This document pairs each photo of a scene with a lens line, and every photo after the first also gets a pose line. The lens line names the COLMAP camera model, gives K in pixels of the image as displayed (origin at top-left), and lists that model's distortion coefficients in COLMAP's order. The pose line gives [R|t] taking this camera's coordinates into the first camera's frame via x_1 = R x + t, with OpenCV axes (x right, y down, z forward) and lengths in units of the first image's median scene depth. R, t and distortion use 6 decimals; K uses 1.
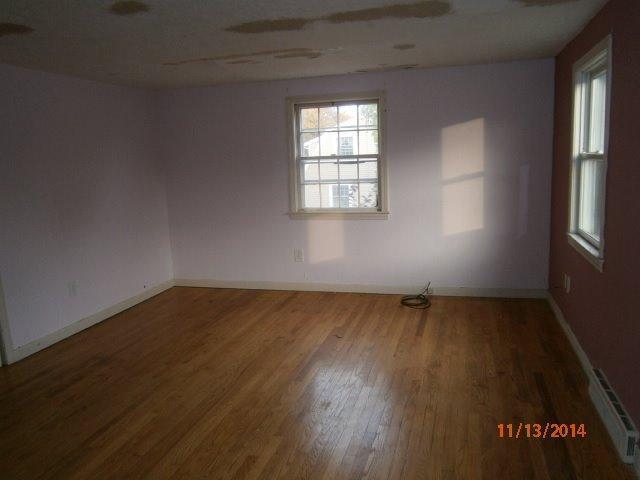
lens RADIAL K [[504.4, 0, 320.1], [0, 504.4, 254.0], [0, 0, 1]] dist [-0.004711, -0.000502]
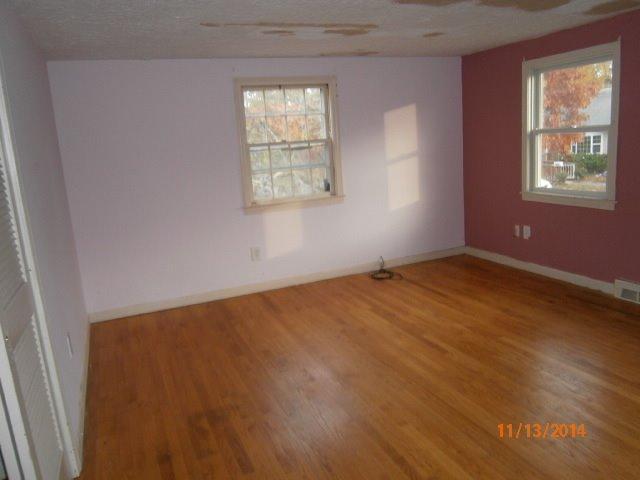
lens RADIAL K [[514.3, 0, 320.0], [0, 514.3, 240.0], [0, 0, 1]] dist [-0.006757, -0.004984]
pose [[0.769950, -0.136959, 0.623232, -0.580960], [0.160116, 0.986914, 0.019070, -0.021222], [-0.617689, 0.085107, 0.781804, 0.232293]]
